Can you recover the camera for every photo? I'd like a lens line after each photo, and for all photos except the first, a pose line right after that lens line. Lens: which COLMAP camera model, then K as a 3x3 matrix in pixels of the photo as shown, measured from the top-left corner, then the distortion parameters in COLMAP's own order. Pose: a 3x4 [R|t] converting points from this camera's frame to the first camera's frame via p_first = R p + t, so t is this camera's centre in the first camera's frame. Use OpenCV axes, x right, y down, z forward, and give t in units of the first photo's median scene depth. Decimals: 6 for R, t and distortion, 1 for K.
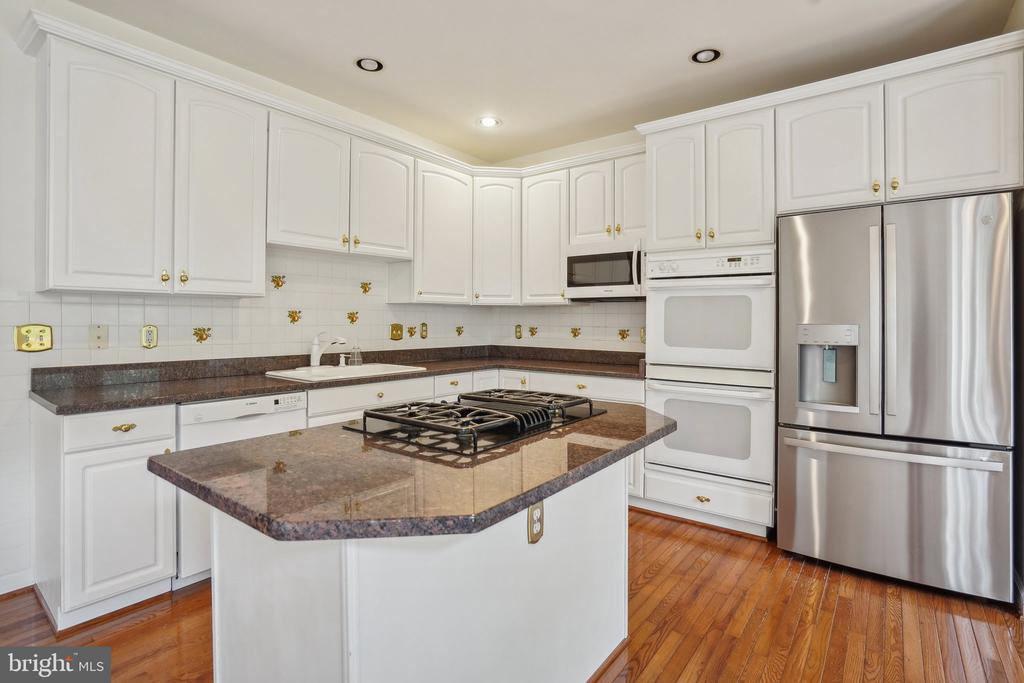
lens RADIAL K [[501.3, 0, 518.6], [0, 501.3, 318.4], [0, 0, 1]] dist [-0.068252, 0.037752]
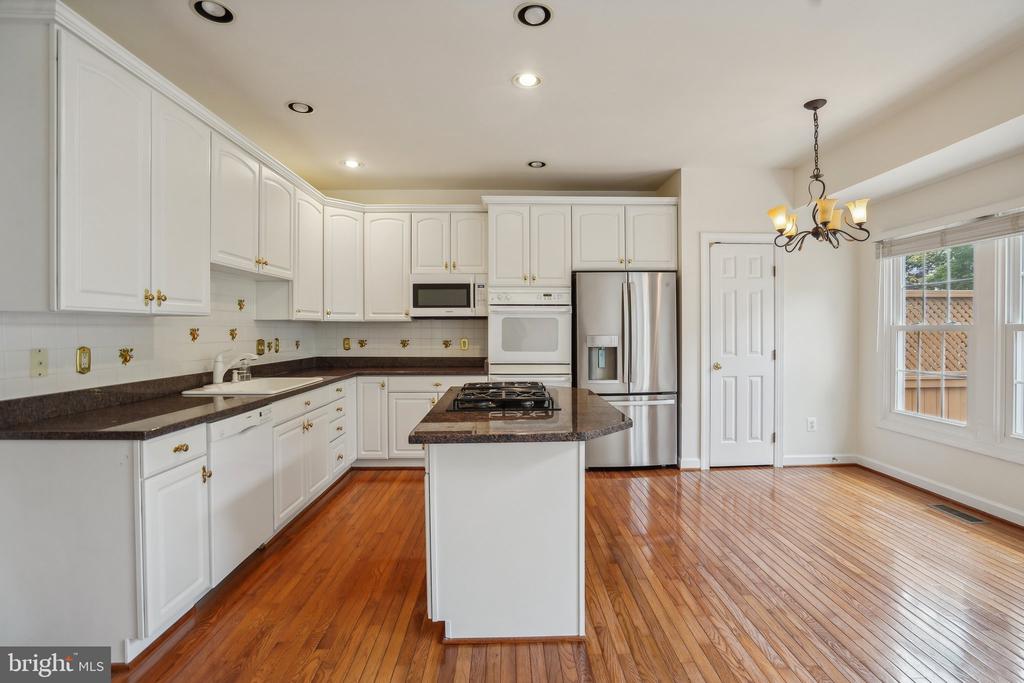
lens RADIAL K [[480.3, 0, 519.7], [0, 480.3, 334.2], [0, 0, 1]] dist [-0.059236, 0.022320]
pose [[0.776402, -0.013331, 0.630097, -0.514897], [0.003777, 0.999857, 0.016501, -0.016502], [-0.630227, -0.010431, 0.776341, -0.123516]]
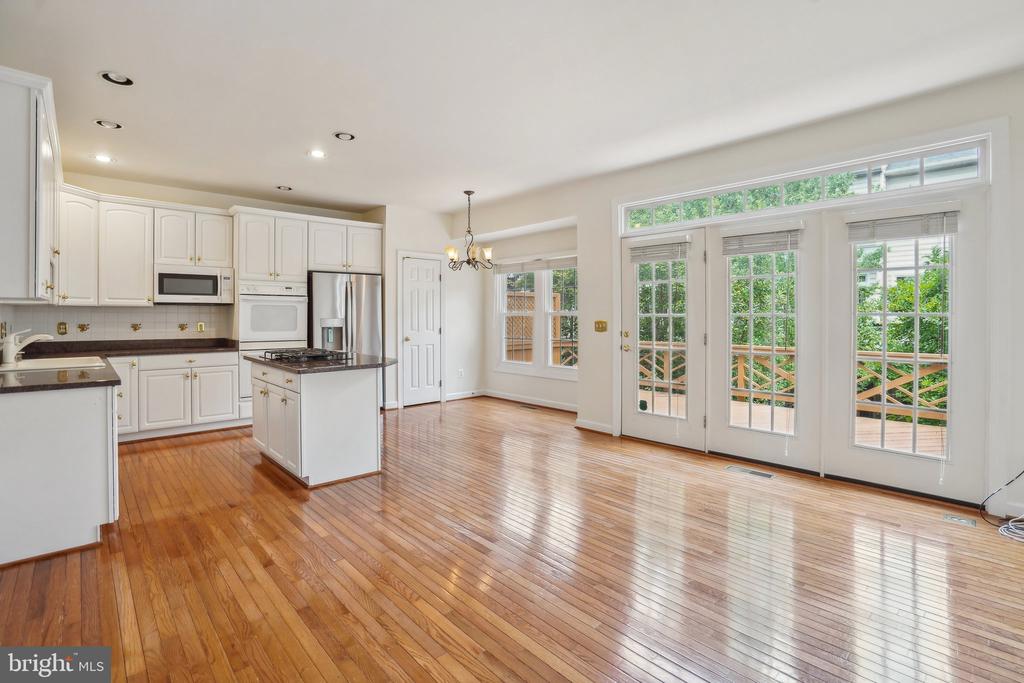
lens RADIAL K [[501.3, 0, 518.6], [0, 501.3, 318.4], [0, 0, 1]] dist [-0.068252, 0.037752]
pose [[0.169286, -0.012160, 0.985492, -1.218946], [-0.003578, 0.999910, 0.012952, -0.018529], [-0.985561, -0.005719, 0.169227, -0.255465]]
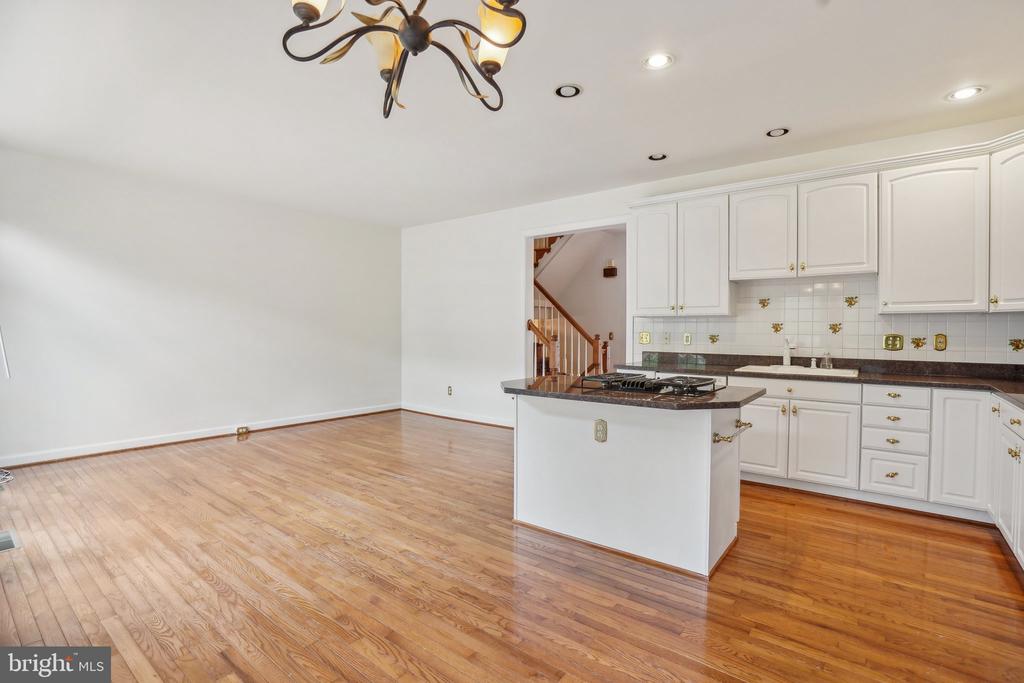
lens RADIAL K [[480.3, 0, 519.7], [0, 480.3, 334.2], [0, 0, 1]] dist [-0.059236, 0.022320]
pose [[-0.007982, 0.007448, -0.999940, 0.814688], [0.000045, 0.999972, 0.007448, 0.003894], [0.999968, 0.000014, -0.007982, 0.289627]]
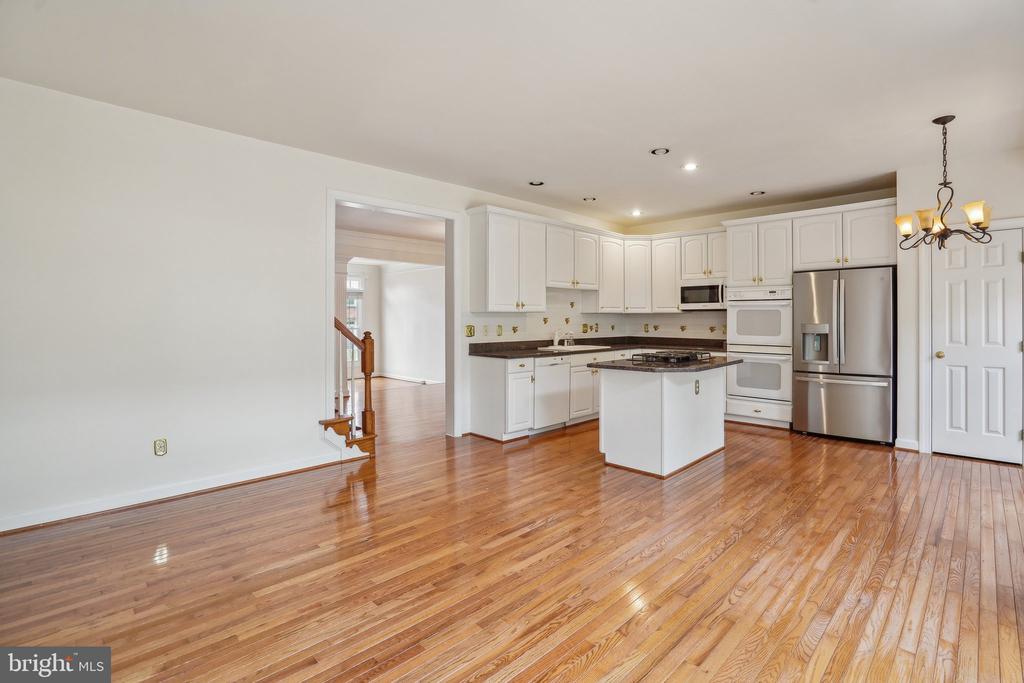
lens RADIAL K [[483.7, 0, 528.6], [0, 483.7, 317.8], [0, 0, 1]] dist [-0.034042, 0.013387]
pose [[0.993026, -0.005445, -0.117768, -0.277883], [0.005665, 0.999983, 0.001538, -0.018412], [0.117758, -0.002194, 0.993040, -0.911373]]
